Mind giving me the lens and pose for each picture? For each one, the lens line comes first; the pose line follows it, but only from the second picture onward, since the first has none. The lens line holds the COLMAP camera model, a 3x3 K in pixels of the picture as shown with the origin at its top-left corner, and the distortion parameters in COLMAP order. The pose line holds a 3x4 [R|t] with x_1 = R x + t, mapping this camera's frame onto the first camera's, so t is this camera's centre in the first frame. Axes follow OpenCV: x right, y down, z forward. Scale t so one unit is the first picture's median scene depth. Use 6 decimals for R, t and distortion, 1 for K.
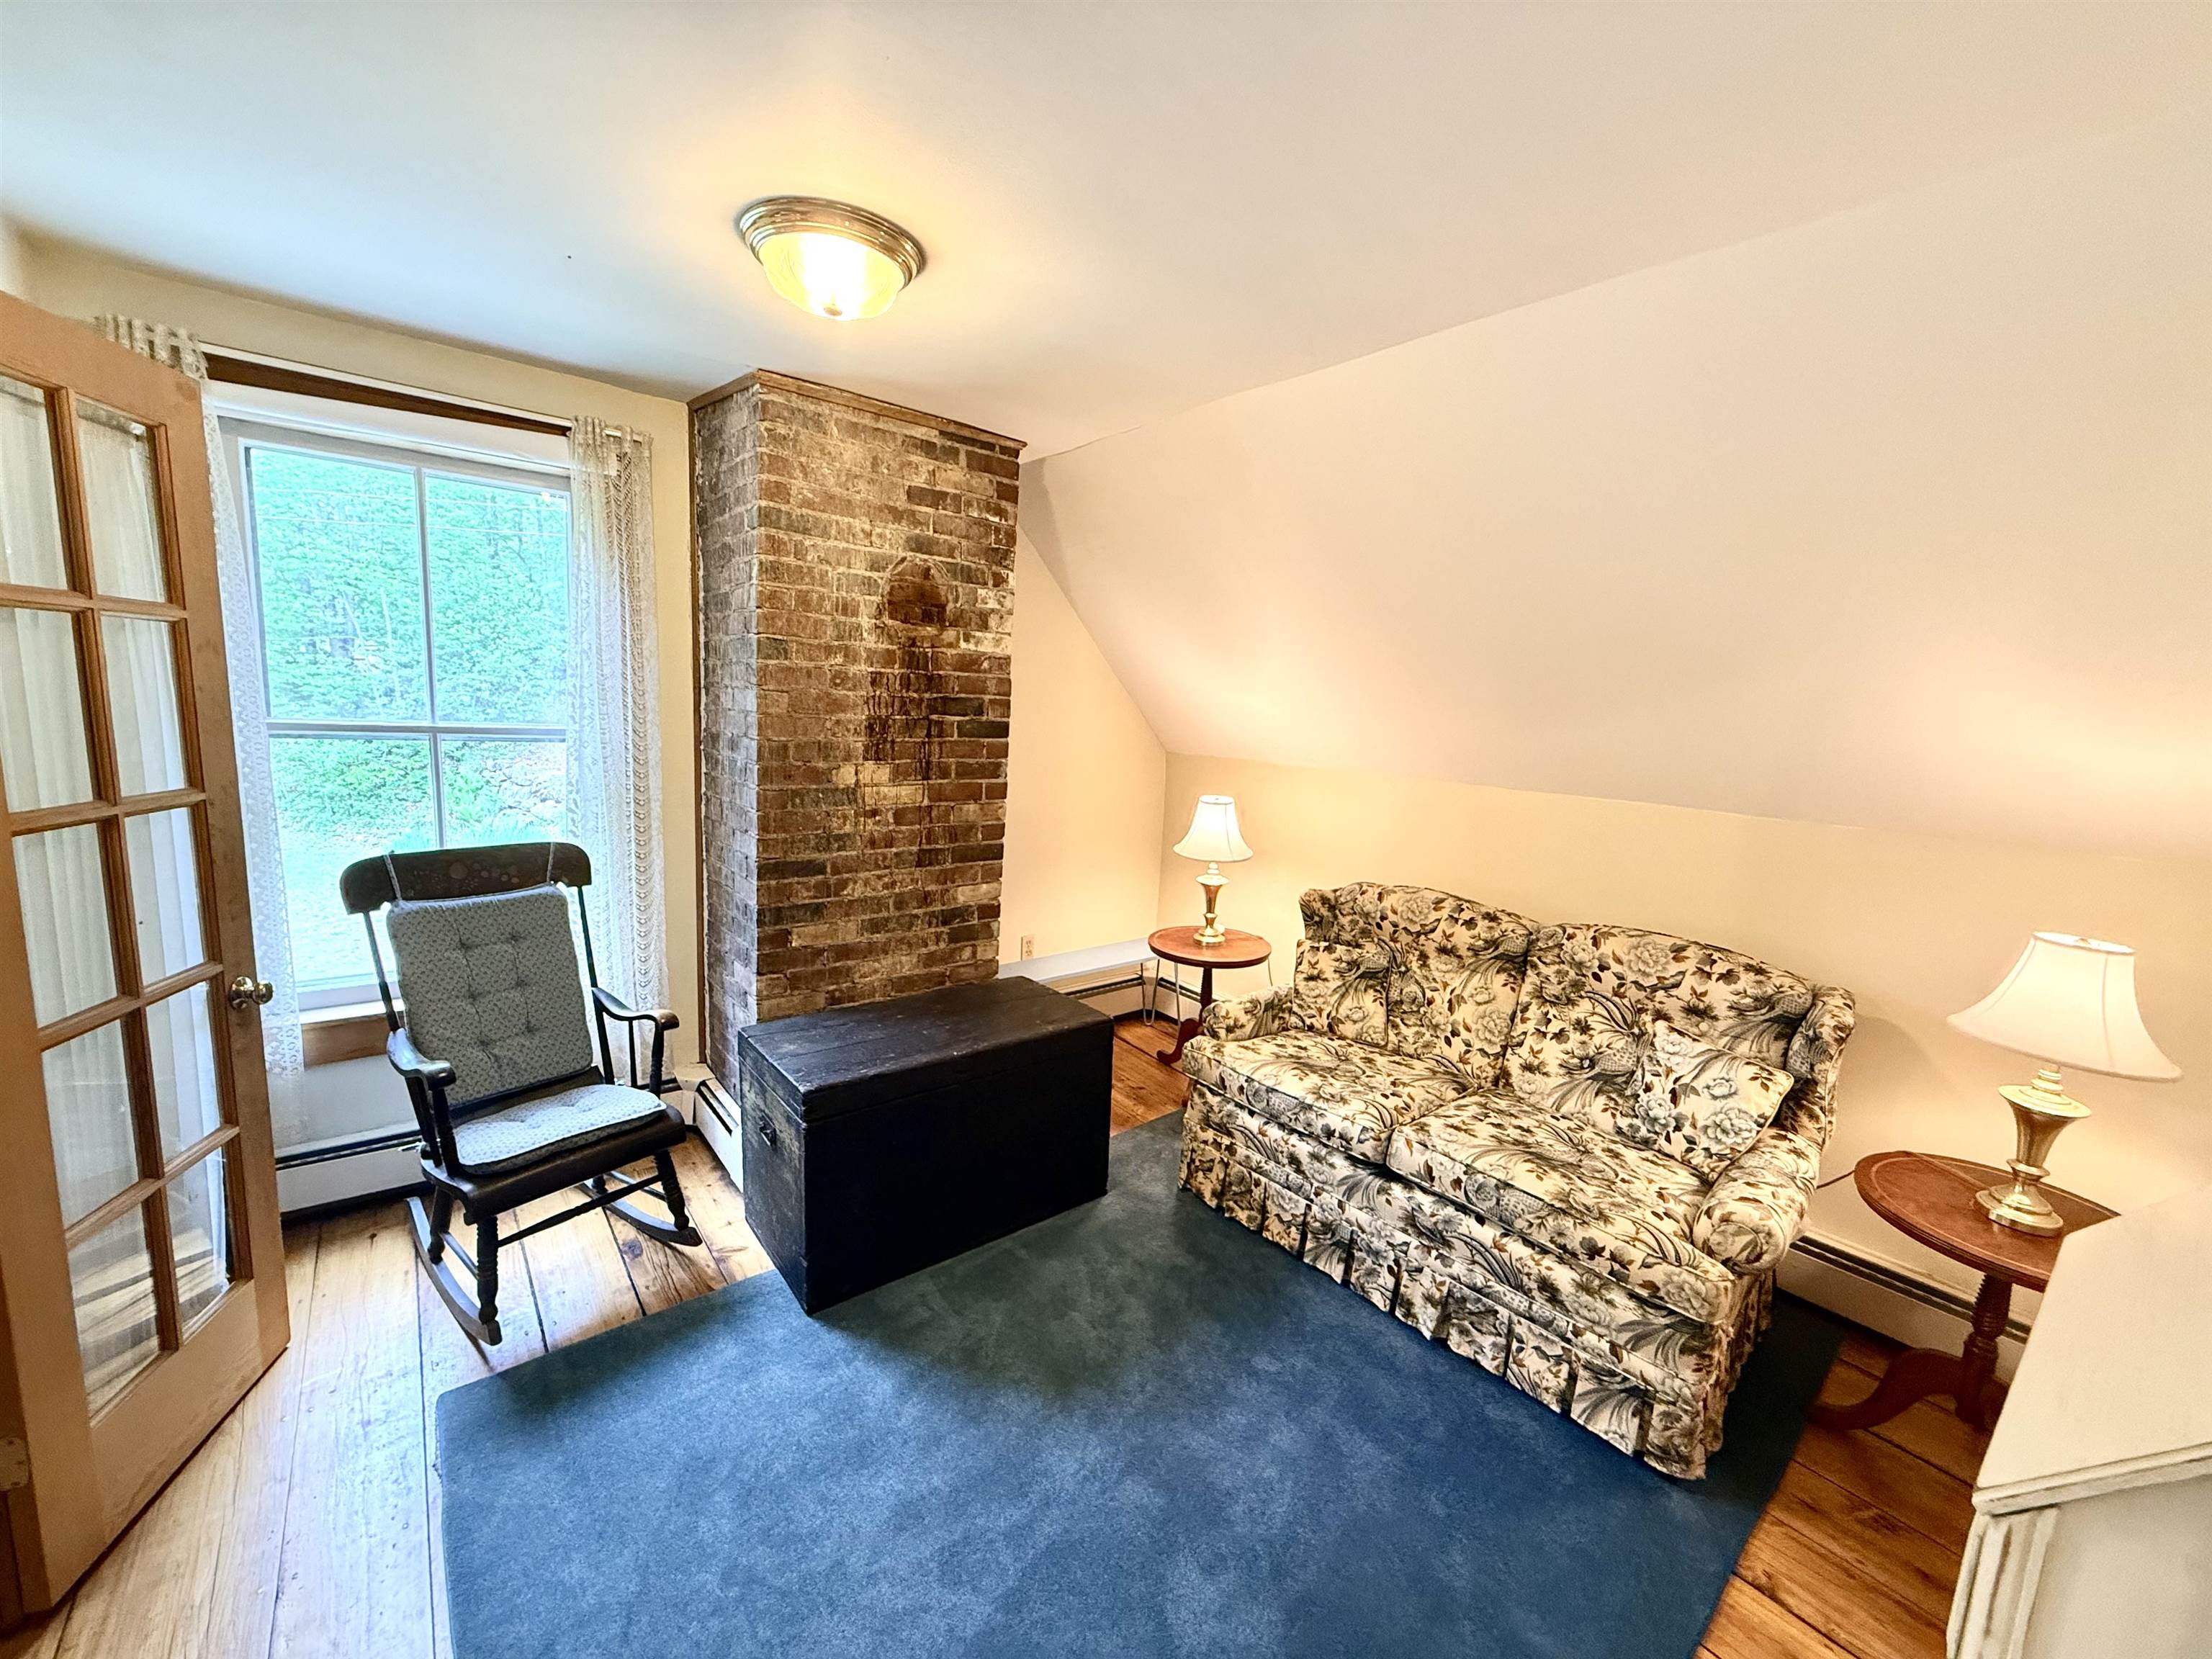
lens RADIAL K [[879.6, 0, 1100.8], [0, 879.6, 830.0], [0, 0, 1]] dist [0.000459, -0.000075]
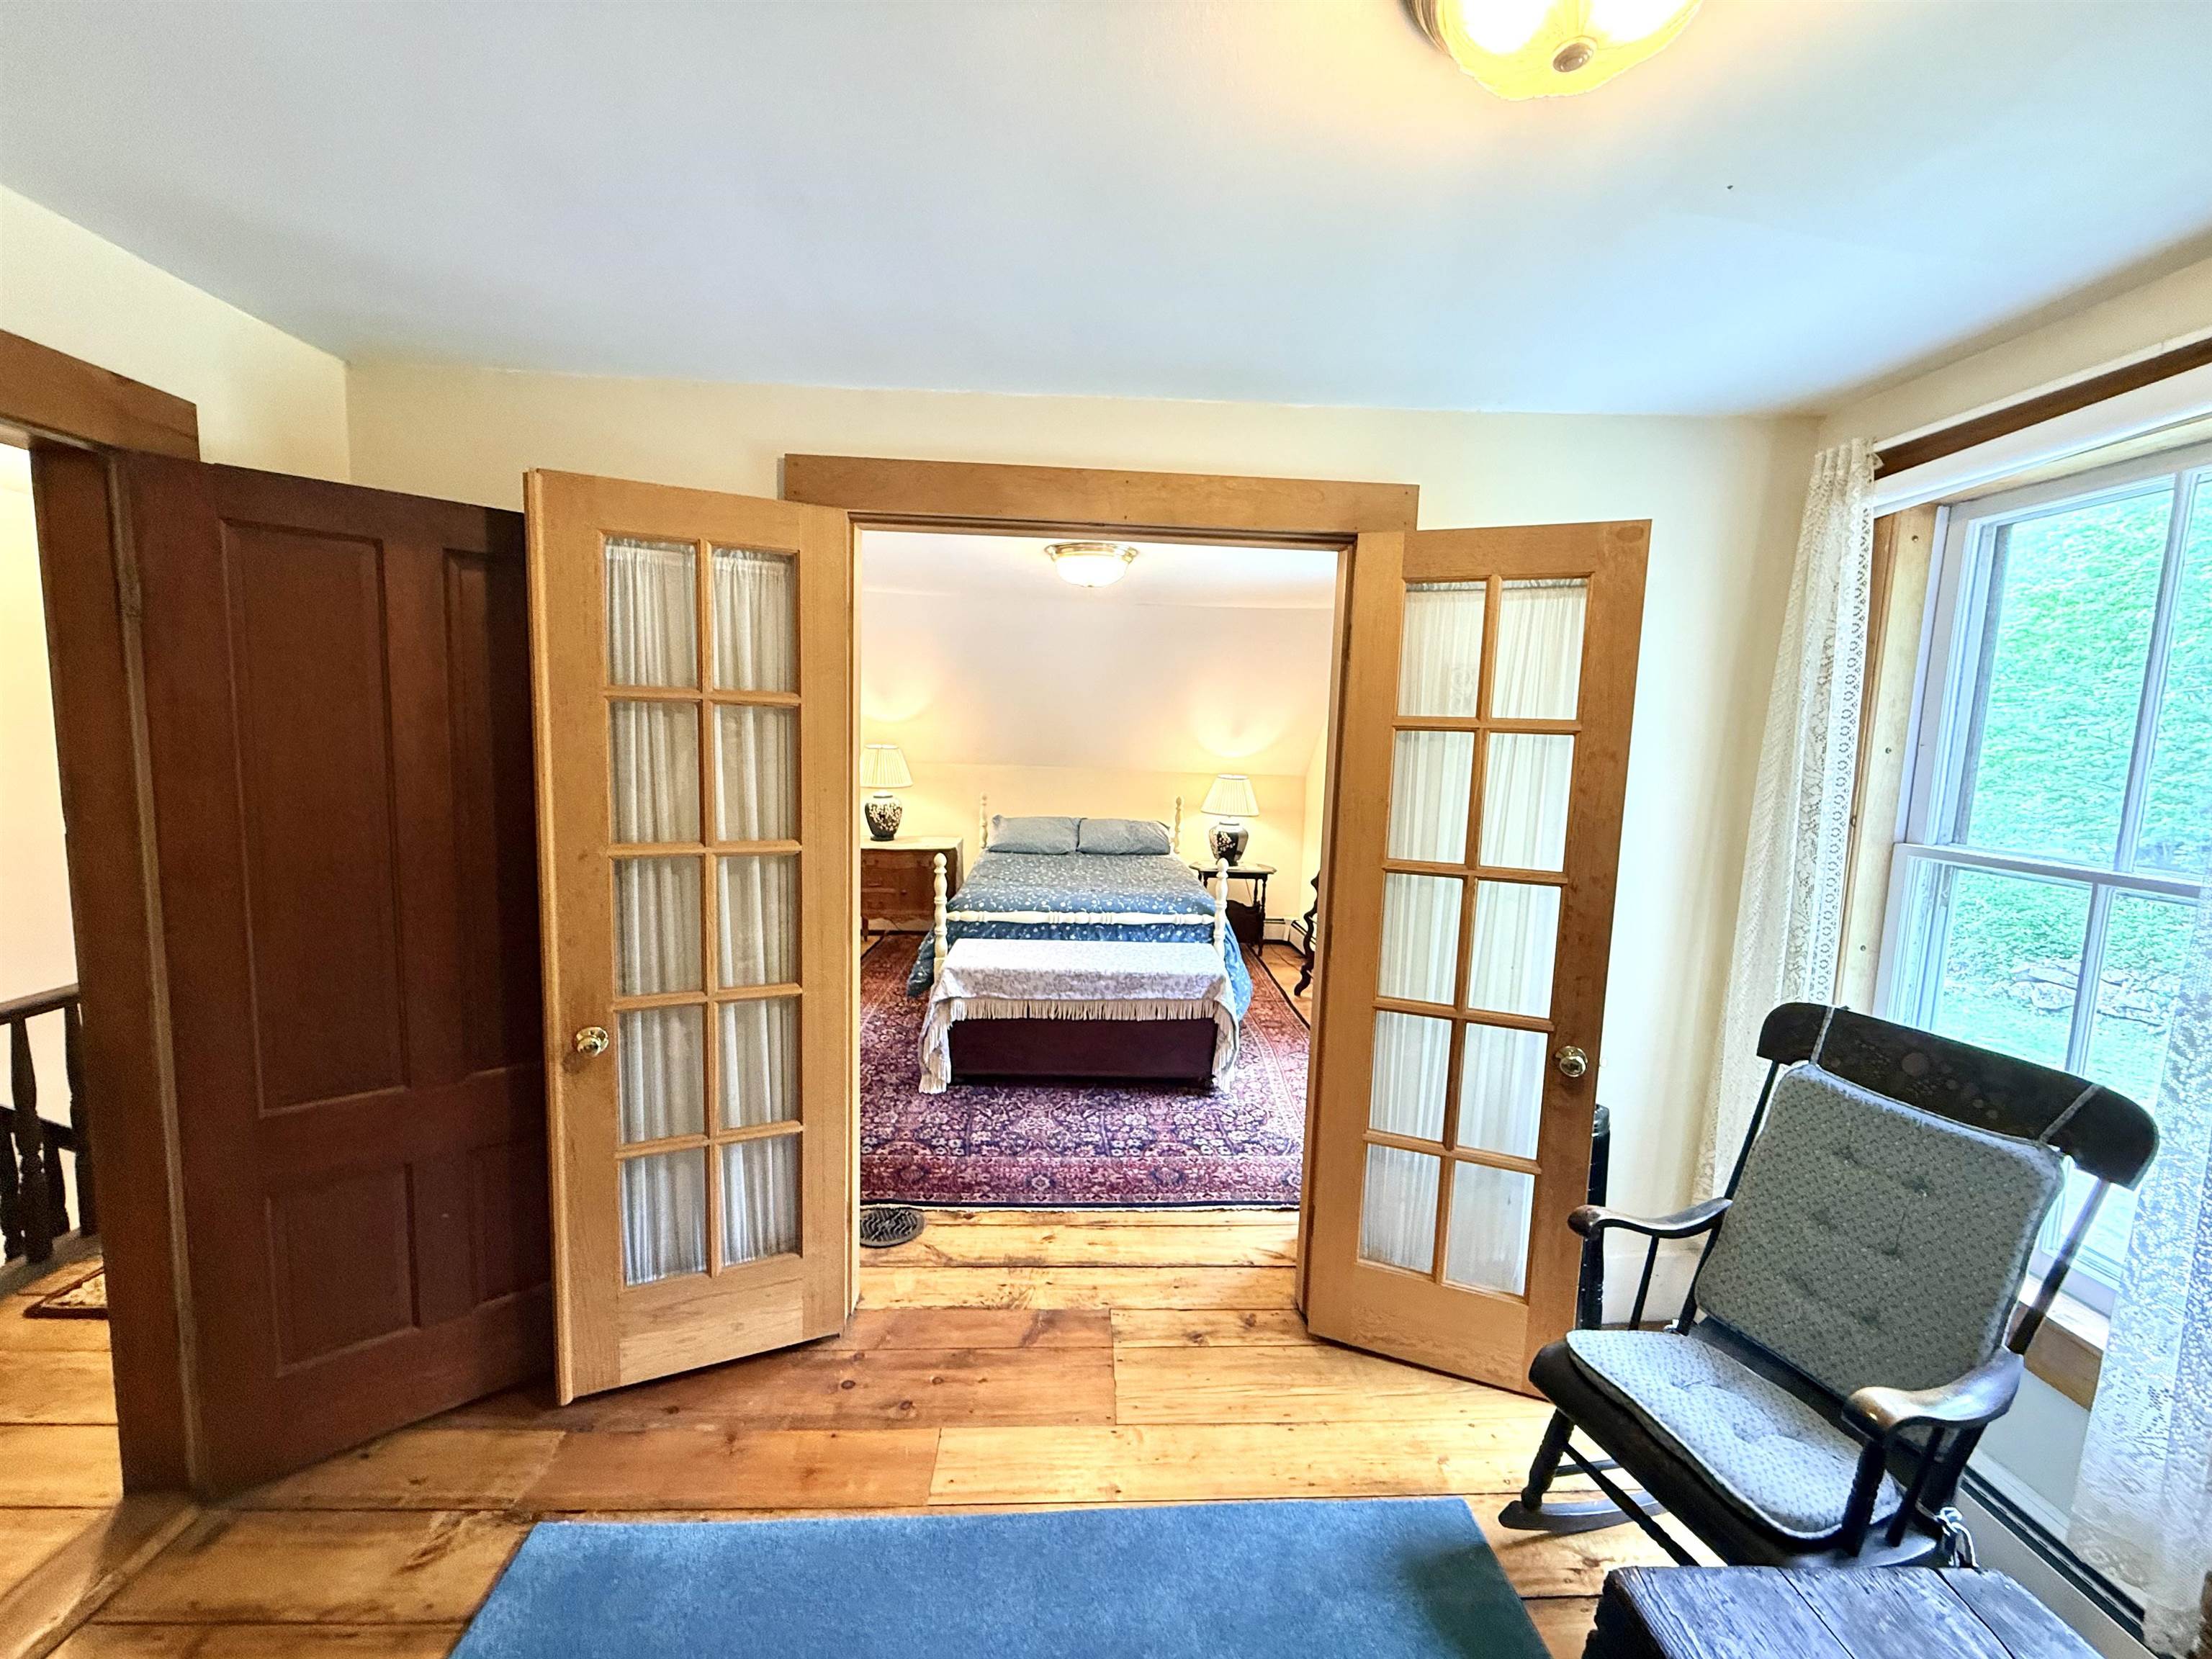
lens RADIAL K [[879.6, 0, 1106.9], [0, 879.6, 830.3], [0, 0, 1]] dist [0.000459, -0.000075]
pose [[-0.586429, 0.017732, -0.809806, 0.186765], [-0.175420, 0.973253, 0.148343, -0.114727], [0.790777, 0.229049, -0.567634, 0.792562]]
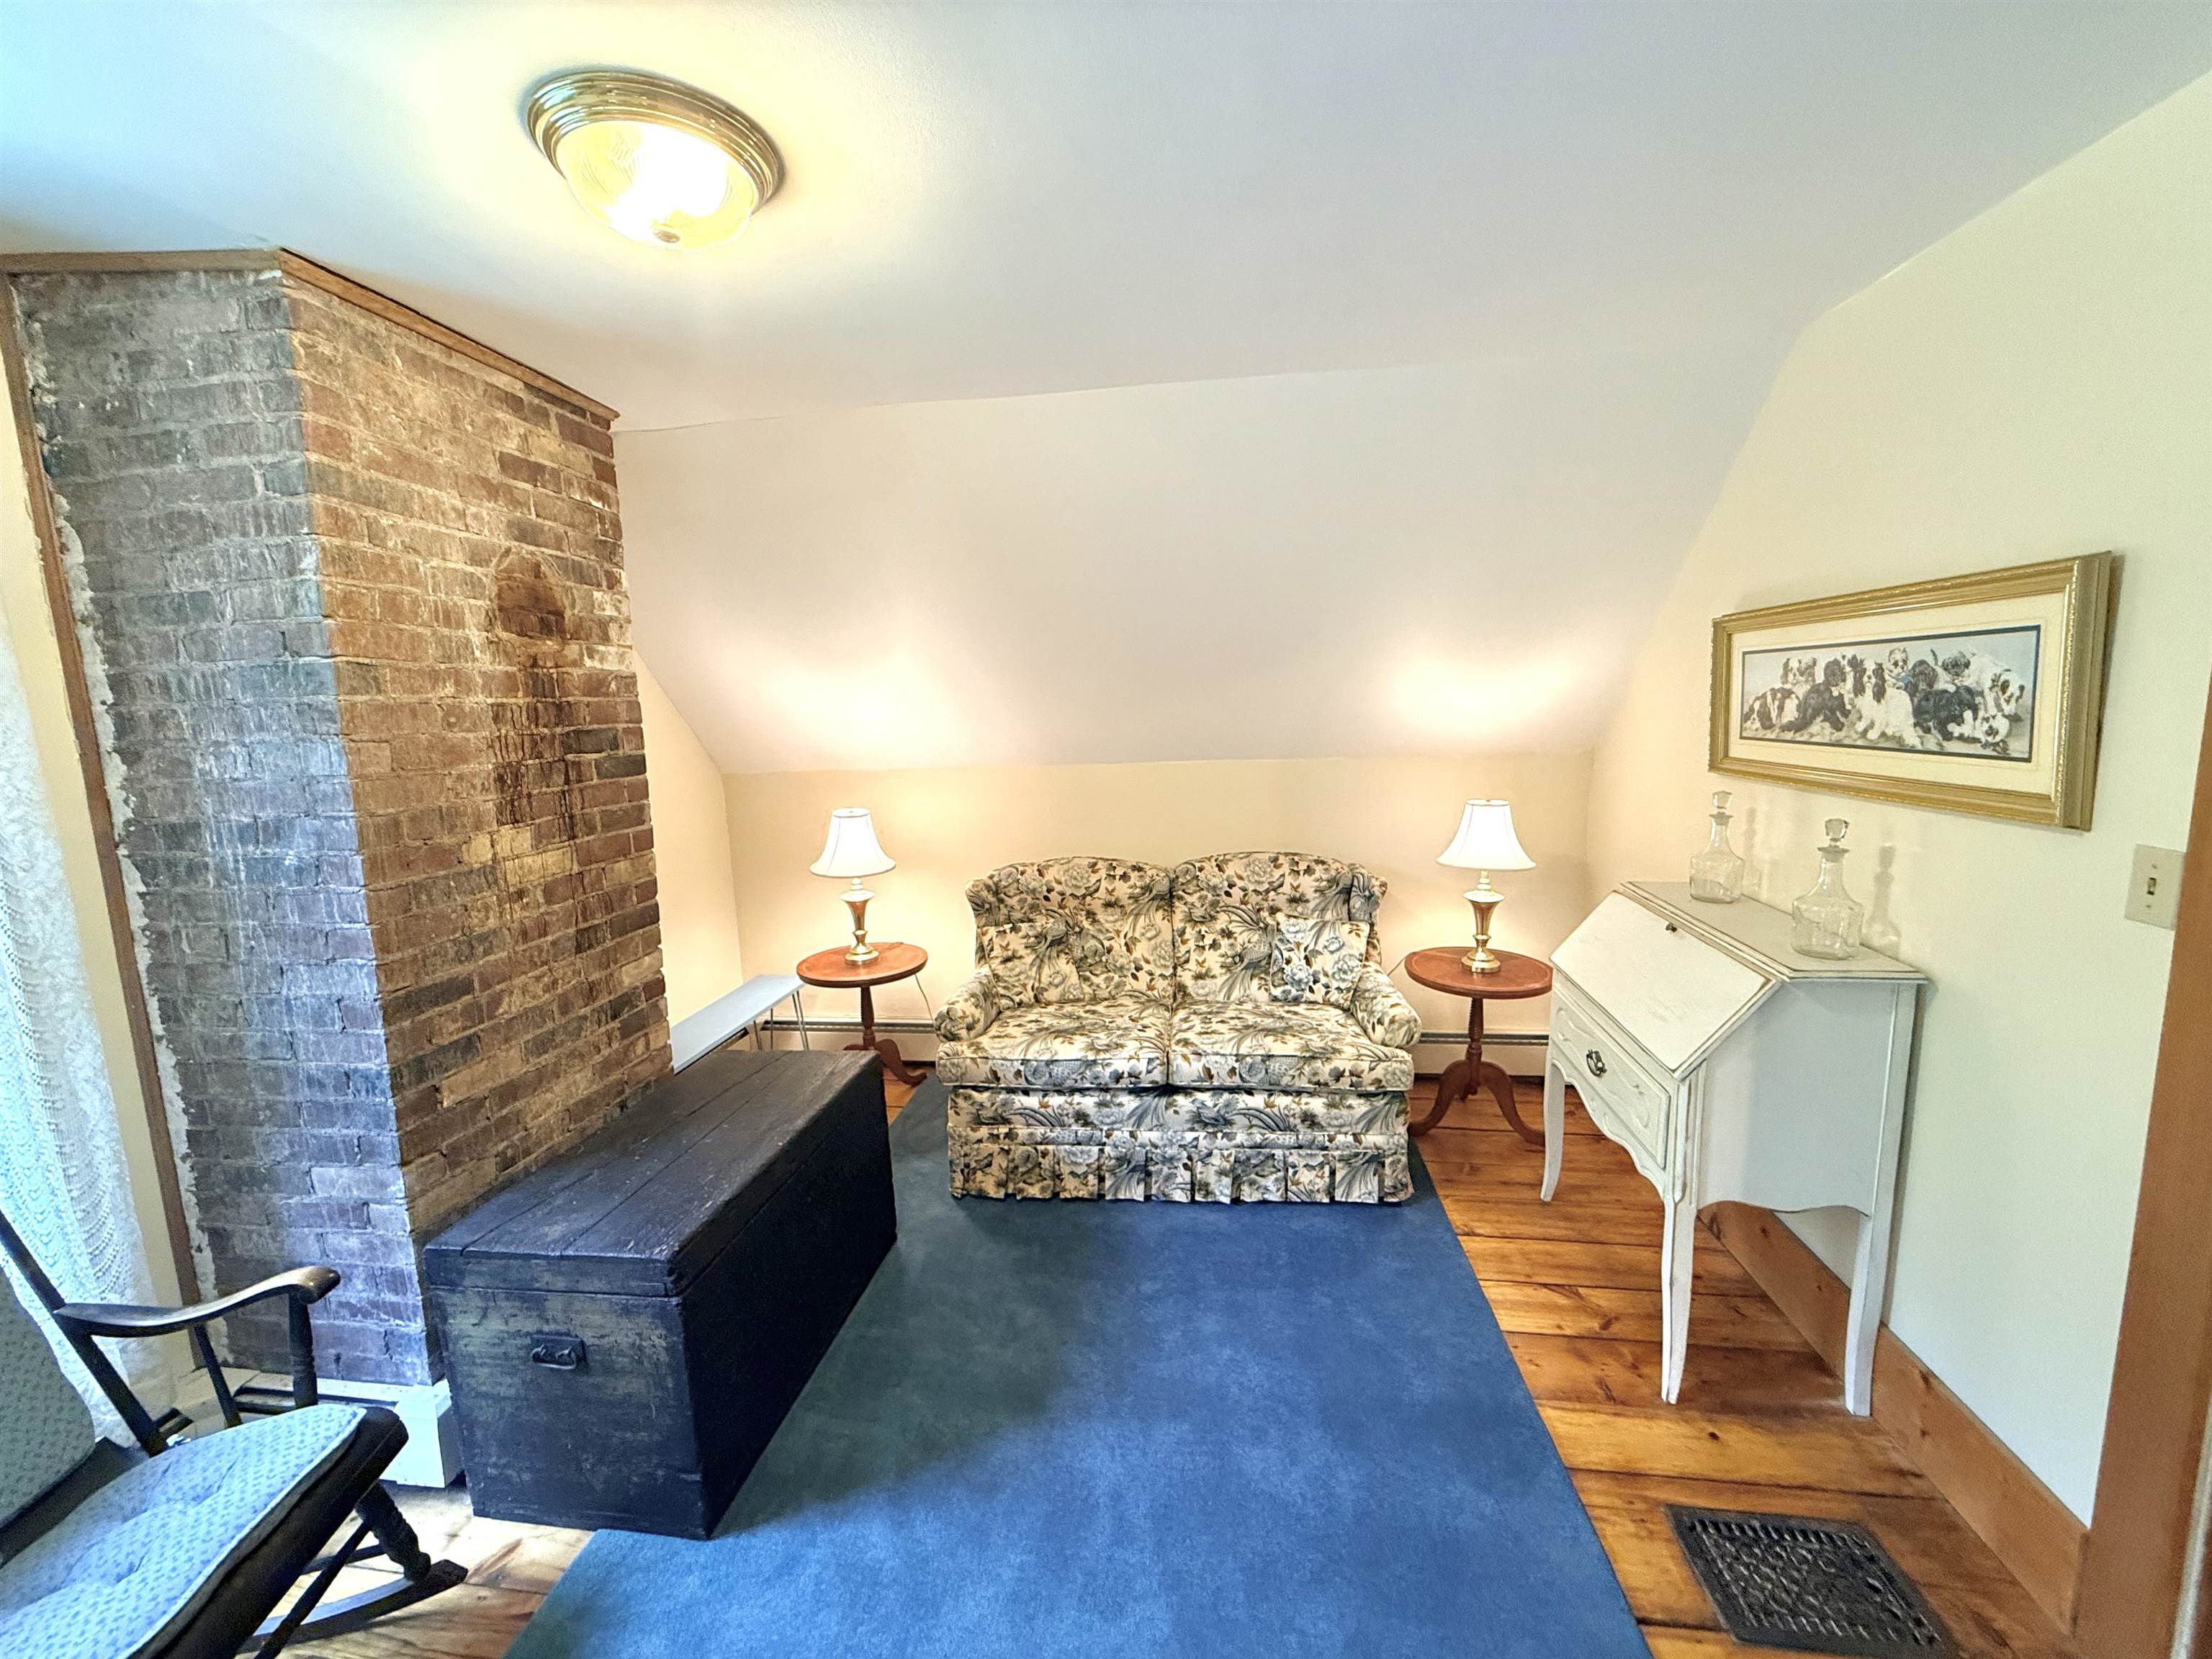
lens RADIAL K [[879.6, 0, 1102.6], [0, 879.6, 829.2], [0, 0, 1]] dist [0.000459, -0.000075]
pose [[0.725986, -0.166289, 0.667302, -0.420701], [0.168205, 0.983790, 0.062159, -0.040155], [-0.666822, 0.067117, 0.742189, 0.137297]]
